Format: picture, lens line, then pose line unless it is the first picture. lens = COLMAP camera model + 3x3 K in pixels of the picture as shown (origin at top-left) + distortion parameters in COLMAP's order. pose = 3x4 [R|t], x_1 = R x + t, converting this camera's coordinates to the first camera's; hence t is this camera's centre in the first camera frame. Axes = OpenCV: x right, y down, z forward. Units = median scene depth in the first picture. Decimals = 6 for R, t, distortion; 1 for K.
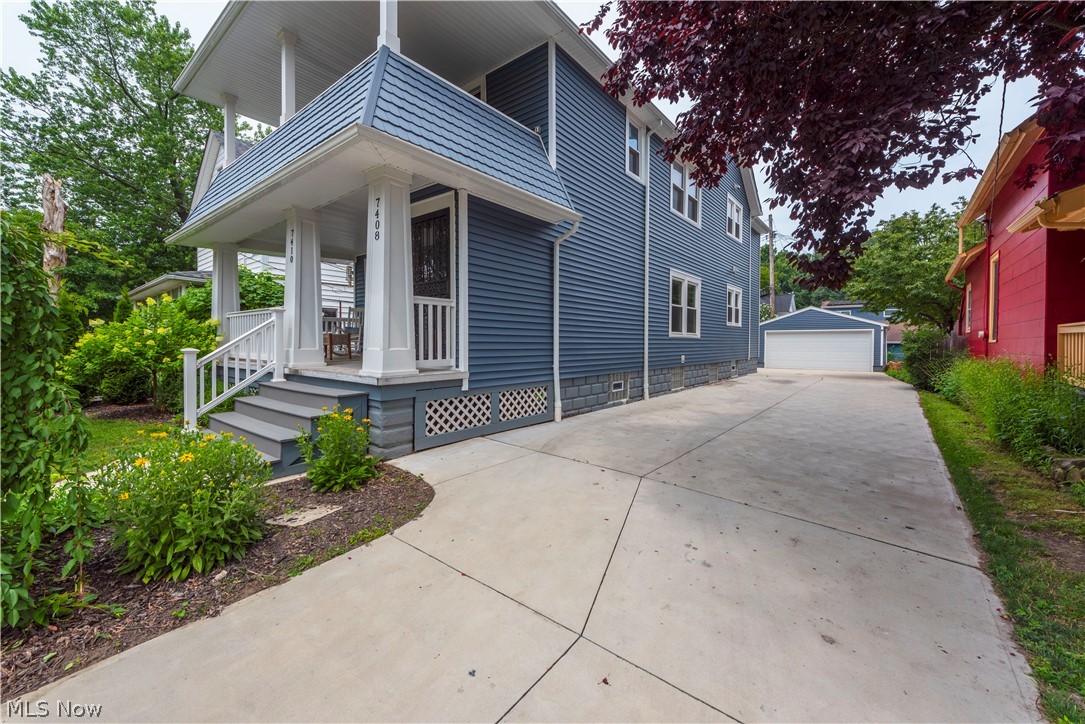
lens RADIAL K [[429.8, 0, 541.6], [0, 429.8, 345.0], [0, 0, 1]] dist [0.000049, -0.000008]
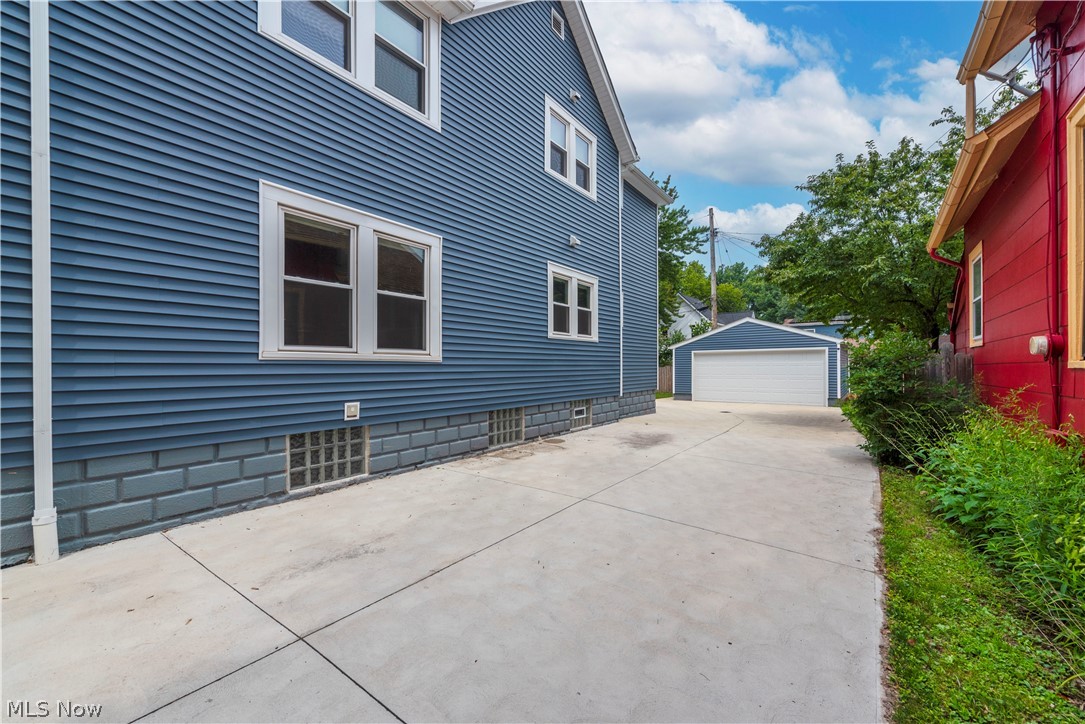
lens RADIAL K [[443.3, 0, 542.5], [0, 443.3, 362.0], [0, 0, 1]] dist [-0.002107, -0.000381]
pose [[0.998463, -0.005919, 0.055110, 0.375549], [0.006723, 0.999874, -0.014402, -0.006016], [-0.055018, 0.014750, 0.998376, 0.417699]]
